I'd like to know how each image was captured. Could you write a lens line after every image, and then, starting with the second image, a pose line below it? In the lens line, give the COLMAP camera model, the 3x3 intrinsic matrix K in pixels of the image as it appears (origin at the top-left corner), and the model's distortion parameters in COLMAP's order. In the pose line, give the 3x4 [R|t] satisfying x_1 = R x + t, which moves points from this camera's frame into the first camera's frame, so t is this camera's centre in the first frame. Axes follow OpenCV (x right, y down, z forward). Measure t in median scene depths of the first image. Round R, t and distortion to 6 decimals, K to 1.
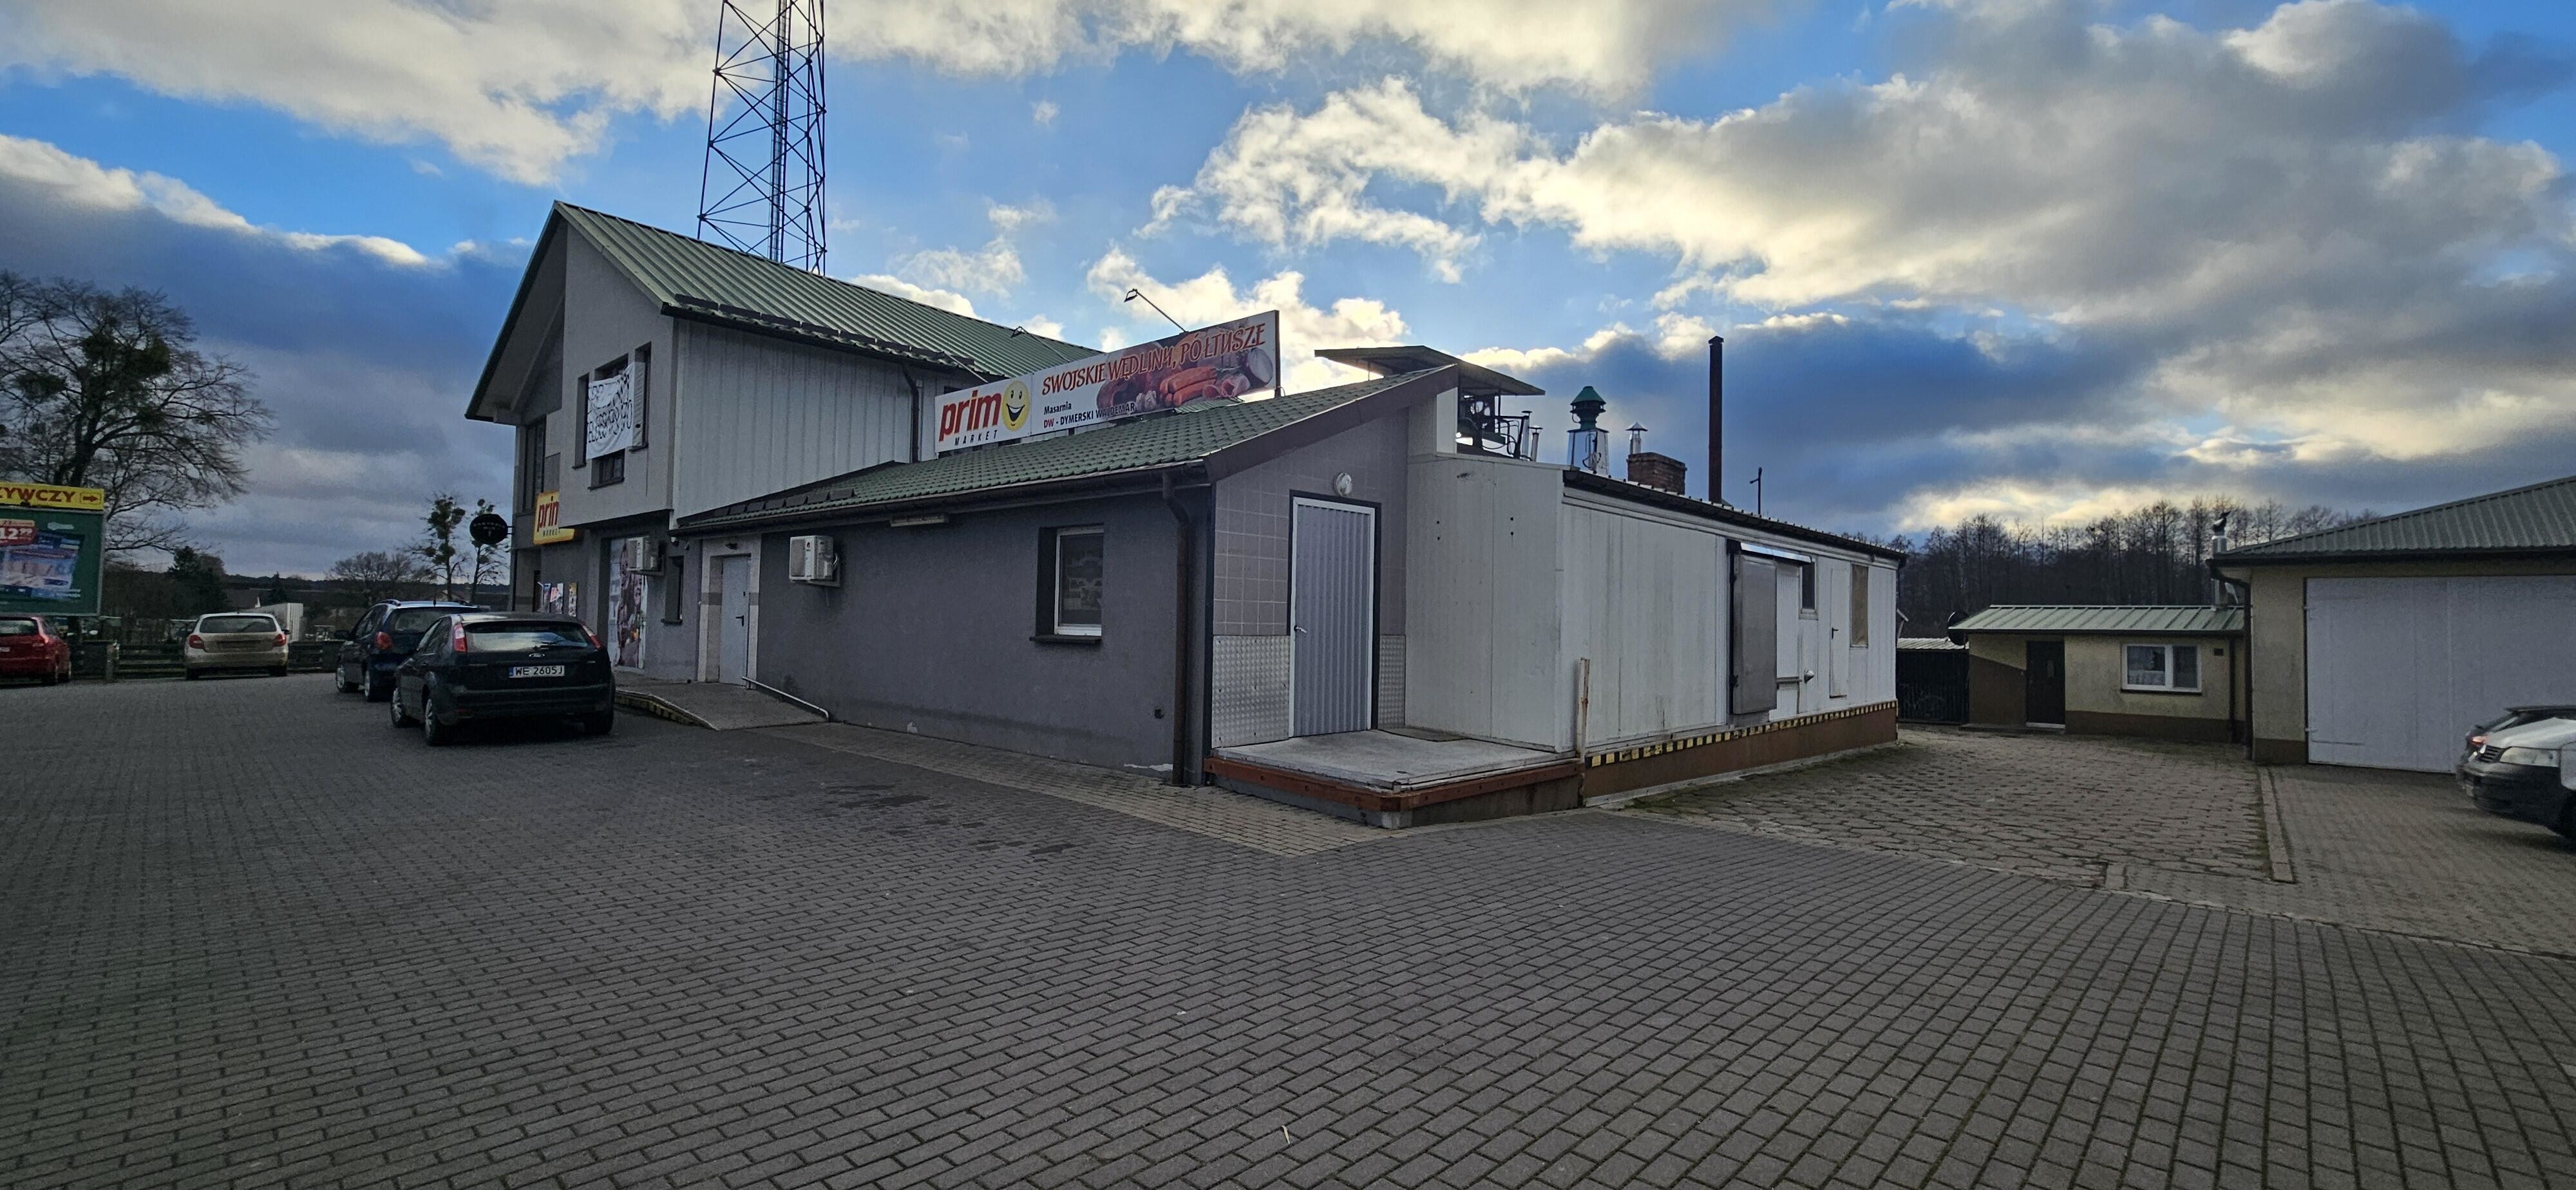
lens RADIAL K [[1054.1, 0, 1306.2], [0, 1054.1, 590.3], [0, 0, 1]] dist [0.003135, 0.001198]
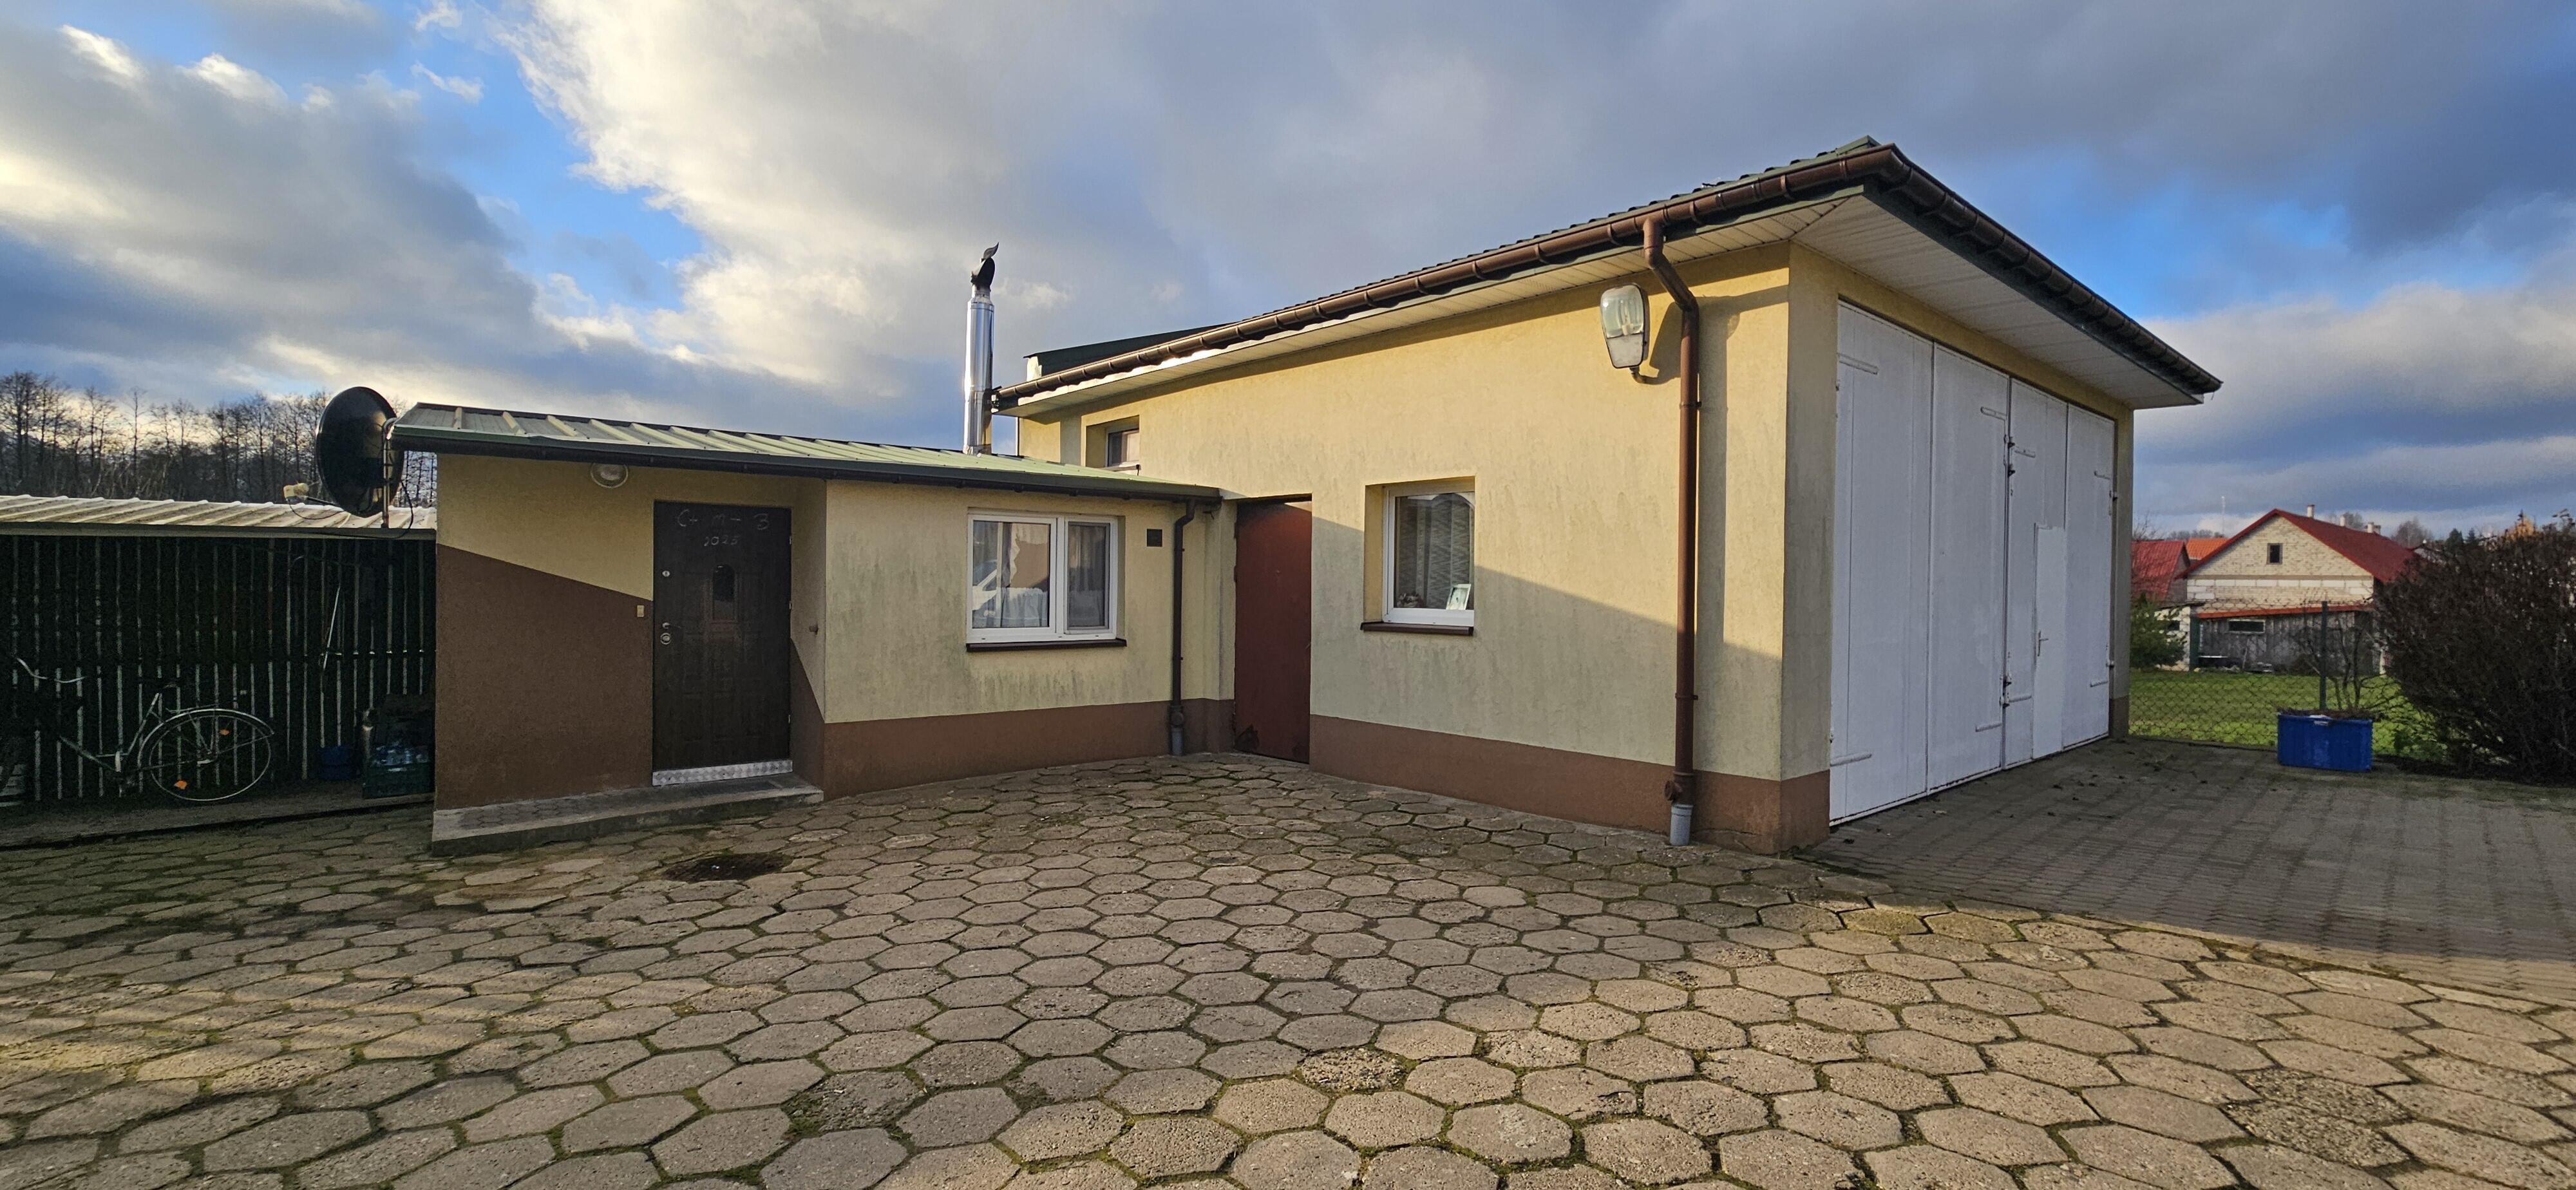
lens RADIAL K [[1054.1, 0, 1306.2], [0, 1054.1, 590.3], [0, 0, 1]] dist [0.003135, 0.001198]
pose [[0.128807, -0.021250, 0.991442, 0.646781], [-0.048195, 0.998455, 0.027662, 0.088576], [-0.990498, -0.051346, 0.127584, 1.223530]]
